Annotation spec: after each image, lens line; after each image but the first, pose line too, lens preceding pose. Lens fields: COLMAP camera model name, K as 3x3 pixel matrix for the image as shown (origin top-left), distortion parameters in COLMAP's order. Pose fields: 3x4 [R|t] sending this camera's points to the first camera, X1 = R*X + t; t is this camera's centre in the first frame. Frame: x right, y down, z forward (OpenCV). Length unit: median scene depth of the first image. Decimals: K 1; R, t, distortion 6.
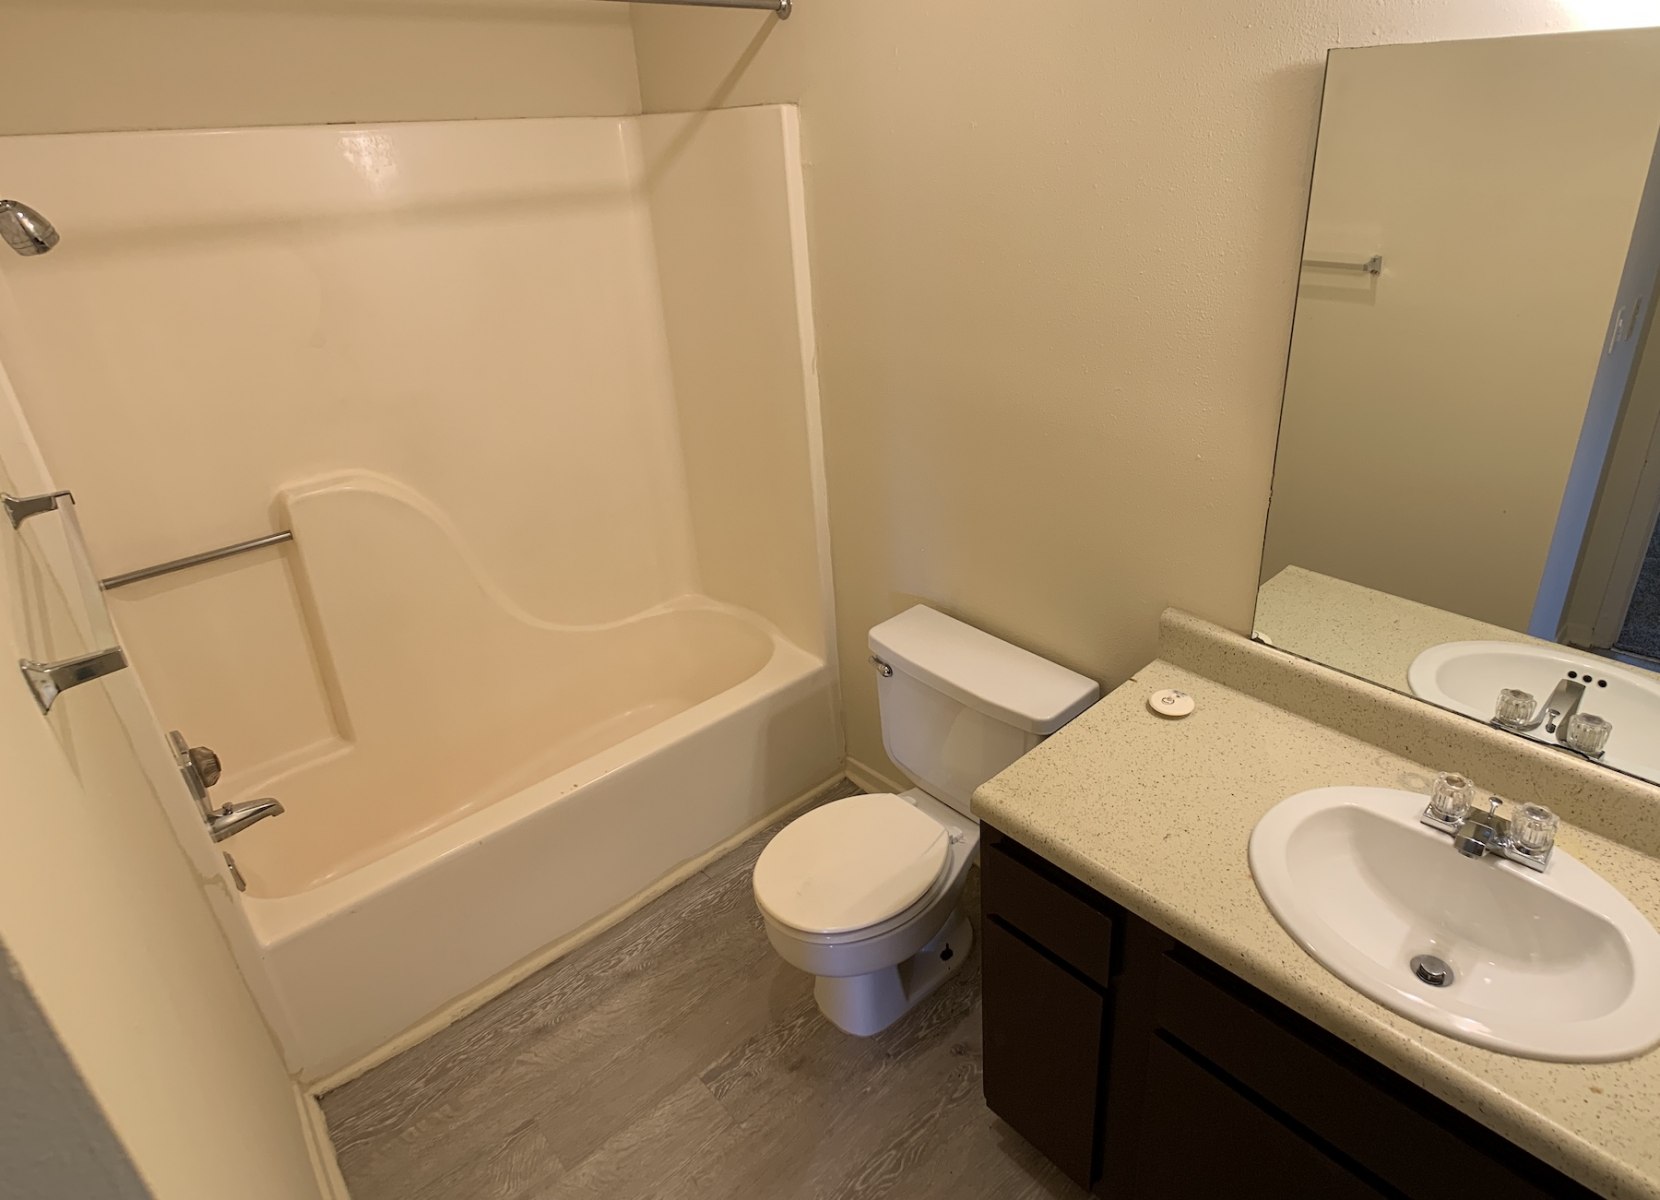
lens RADIAL K [[1054.7, 0, 826.7], [0, 1054.7, 603.5], [0, 0, 1]] dist [-0.021858, 0.005169]
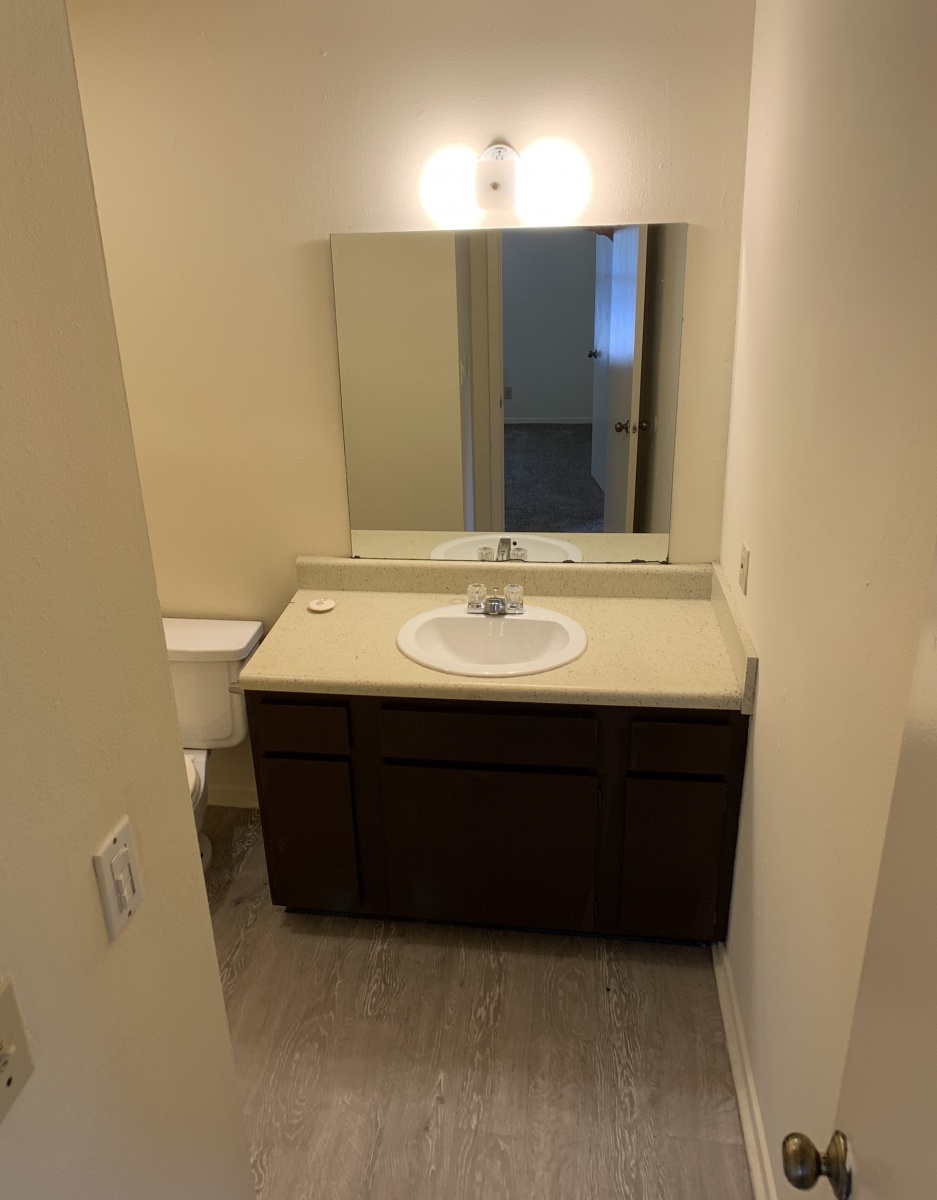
lens RADIAL K [[955.3, 0, 470.6], [0, 955.3, 600.1], [0, 0, 1]] dist [-0.009221, -0.001231]
pose [[0.776797, -0.227728, 0.587134, -0.392875], [0.270812, 0.962515, 0.015031, 0.133787], [-0.568548, 0.147327, 0.809350, -0.377009]]
